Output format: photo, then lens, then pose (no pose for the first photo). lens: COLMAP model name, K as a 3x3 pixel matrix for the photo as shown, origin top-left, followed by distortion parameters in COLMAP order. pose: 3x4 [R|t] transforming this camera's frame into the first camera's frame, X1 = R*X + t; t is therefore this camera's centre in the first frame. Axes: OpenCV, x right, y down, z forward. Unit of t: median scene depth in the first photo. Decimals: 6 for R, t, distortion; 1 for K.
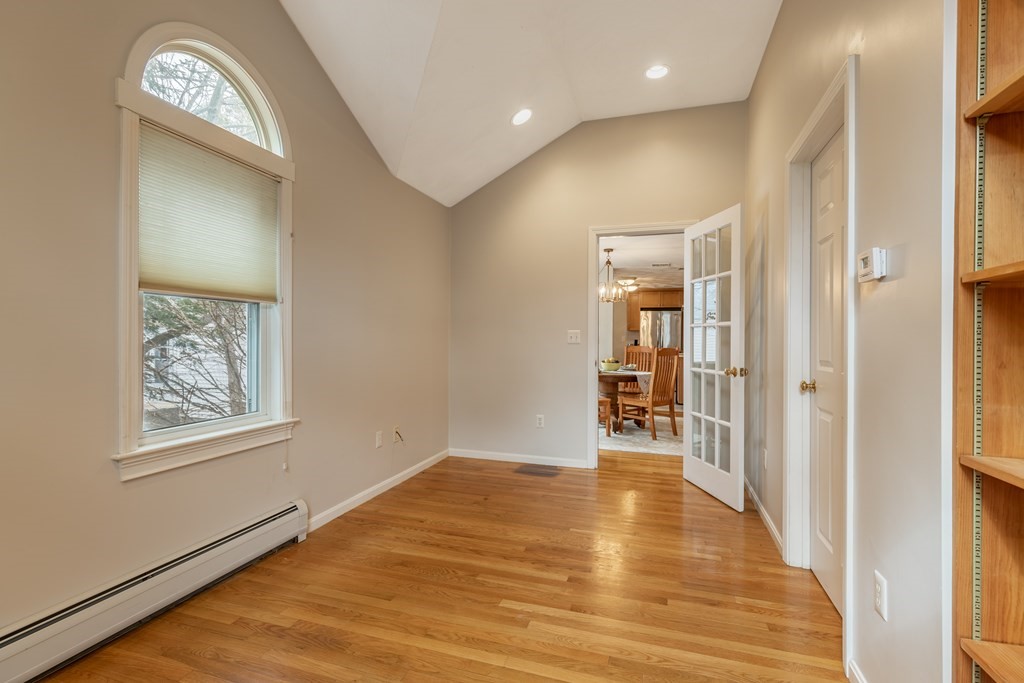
lens RADIAL K [[468.5, 0, 523.4], [0, 468.5, 334.5], [0, 0, 1]] dist [0.003817, -0.000004]
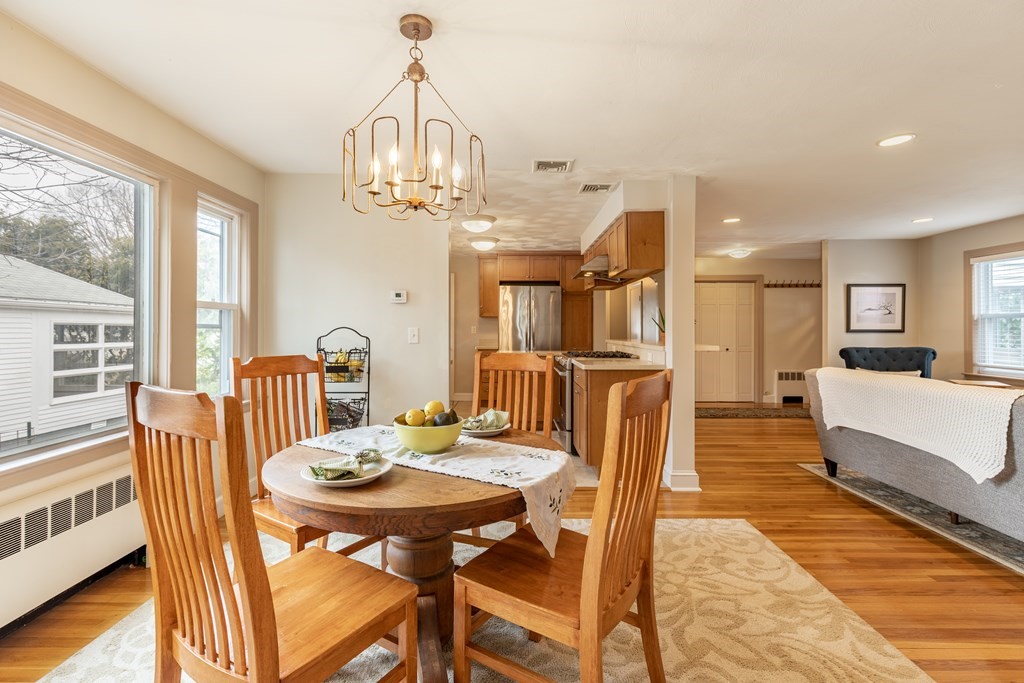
lens RADIAL K [[465.3, 0, 509.1], [0, 465.3, 326.6], [0, 0, 1]] dist [0.002082, -0.000270]
pose [[0.959568, -0.008299, 0.281355, 0.102482], [0.006433, 0.999951, 0.007555, -0.000015], [-0.281403, -0.005439, 0.959574, 0.473083]]
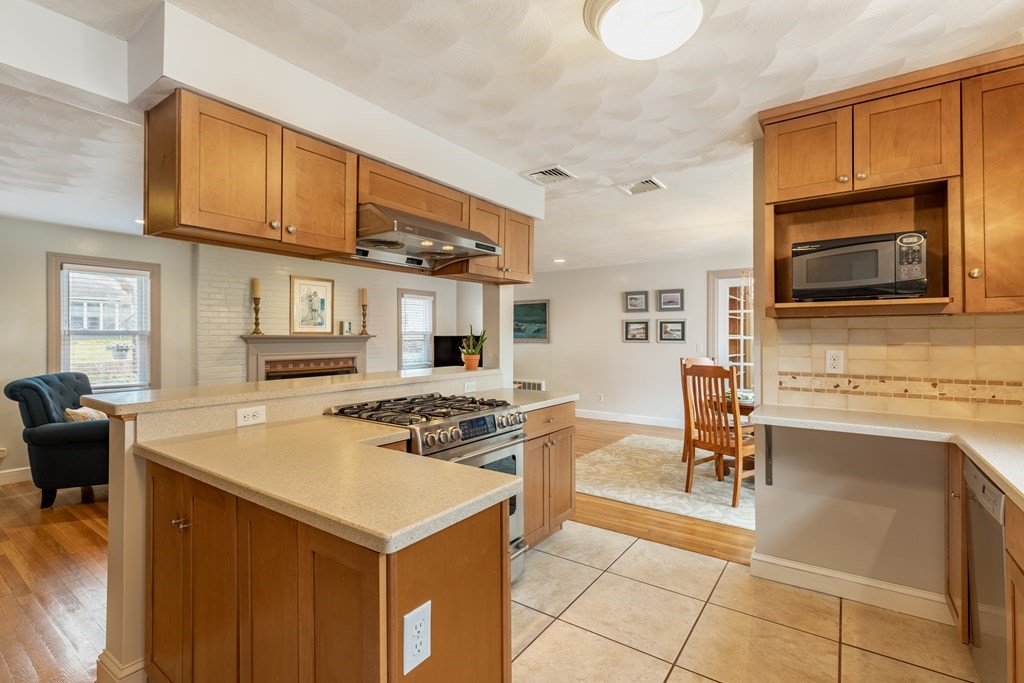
lens RADIAL K [[464.6, 0, 514.4], [0, 464.6, 334.3], [0, 0, 1]] dist [0.004680, 0.000134]
pose [[-0.945709, -0.006963, 0.324941, 0.209453], [-0.010647, 0.999898, -0.009560, -0.003148], [-0.324841, -0.012500, -0.945686, 1.162334]]
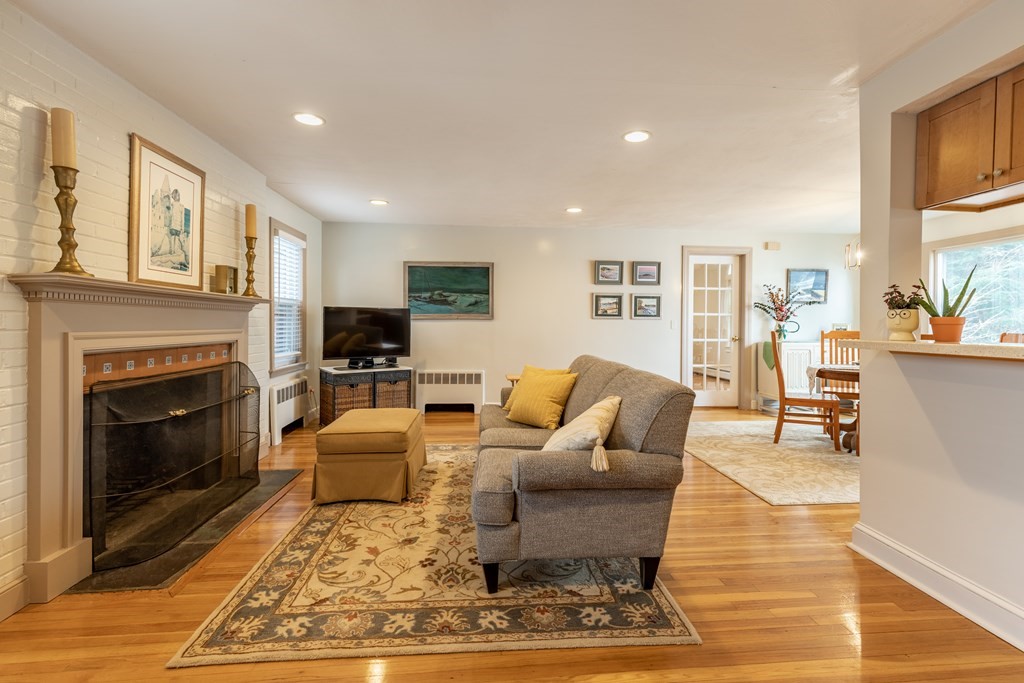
lens RADIAL K [[467.0, 0, 518.6], [0, 467.0, 326.9], [0, 0, 1]] dist [0.003417, -0.000087]
pose [[-0.928657, -0.011353, -0.370765, 0.622497], [-0.009427, 0.999931, -0.007006, 0.017518], [0.370819, -0.003011, -0.928700, 0.961443]]
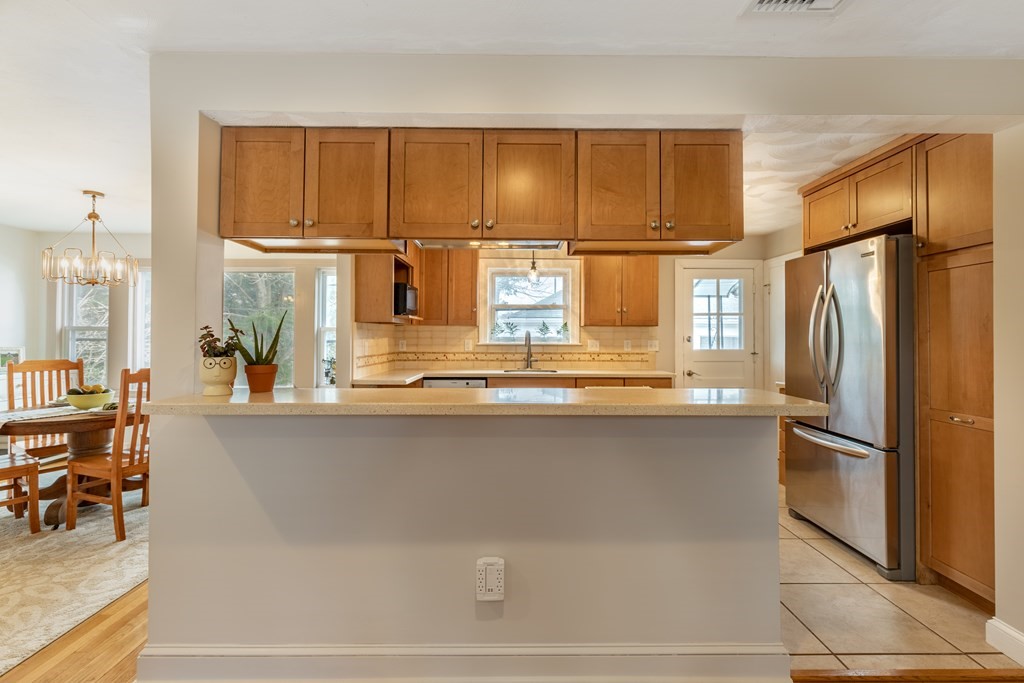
lens RADIAL K [[463.2, 0, 521.8], [0, 463.2, 330.1], [0, 0, 1]] dist [0.004616, 0.000003]
pose [[0.300145, -0.020276, -0.953678, 0.578022], [0.007331, 0.999794, -0.018949, -0.000565], [0.953865, -0.001304, 0.300232, 0.879393]]
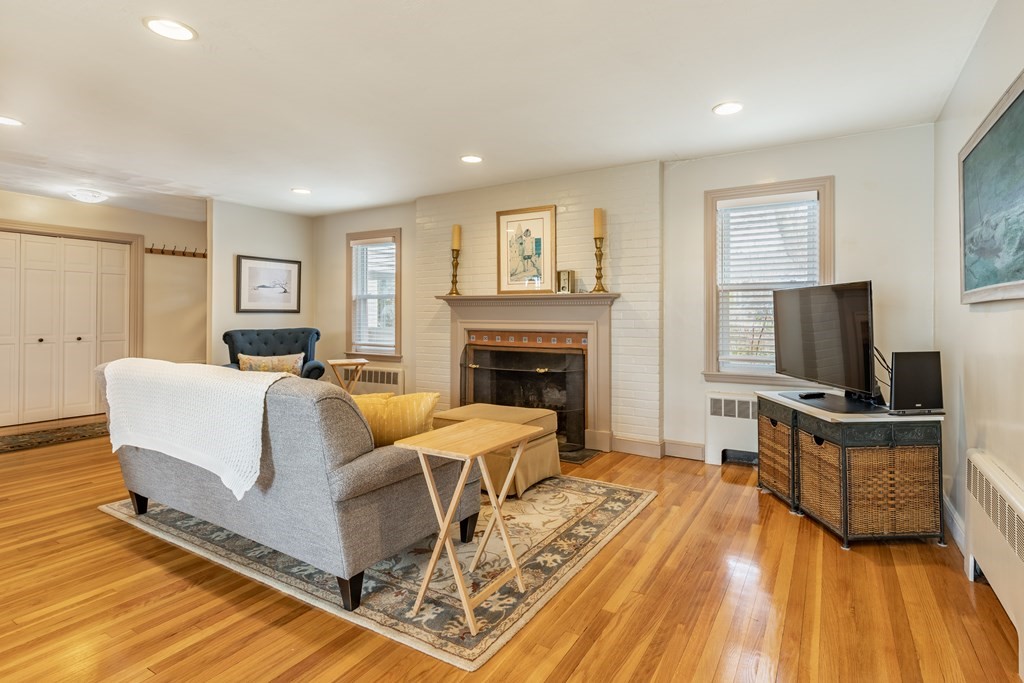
lens RADIAL K [[499.0, 0, 558.2], [0, 499.0, 313.4], [0, 0, 1]] dist [0.002540, 0.000088]
pose [[0.212139, -0.006236, 0.977220, 0.243342], [-0.009942, 0.999914, 0.008539, 0.008064], [-0.977189, -0.011527, 0.212059, 0.470780]]
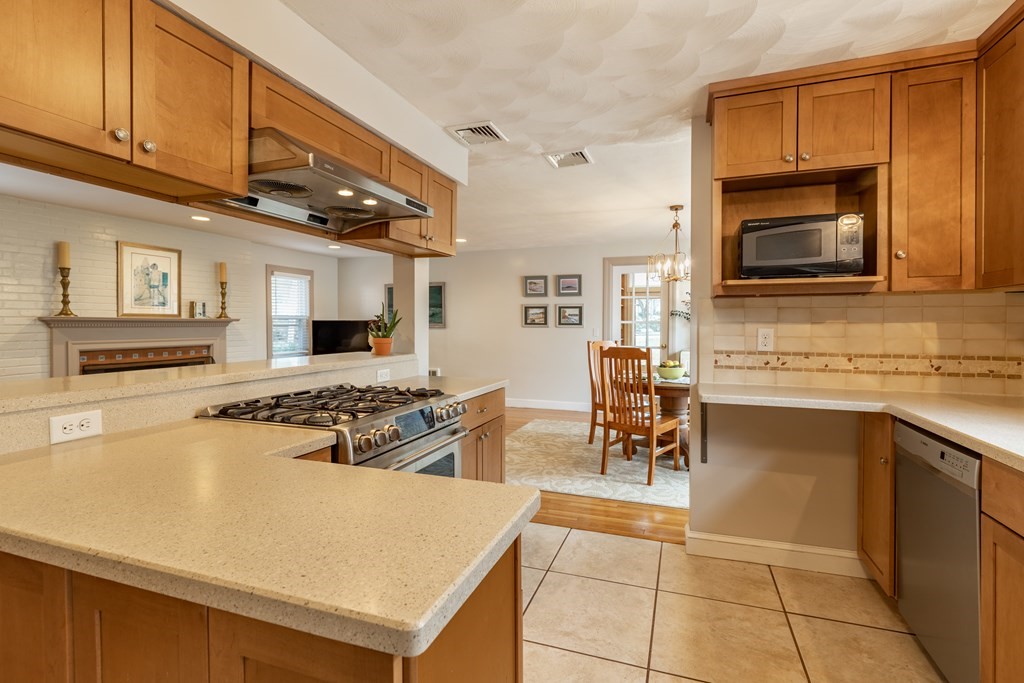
lens RADIAL K [[463.2, 0, 521.8], [0, 463.2, 330.1], [0, 0, 1]] dist [0.004616, 0.000003]
pose [[-0.998616, -0.010218, 0.051585, 0.249709], [-0.009991, 0.999939, 0.004671, 0.002132], [-0.051630, 0.004149, -0.998658, 1.134196]]
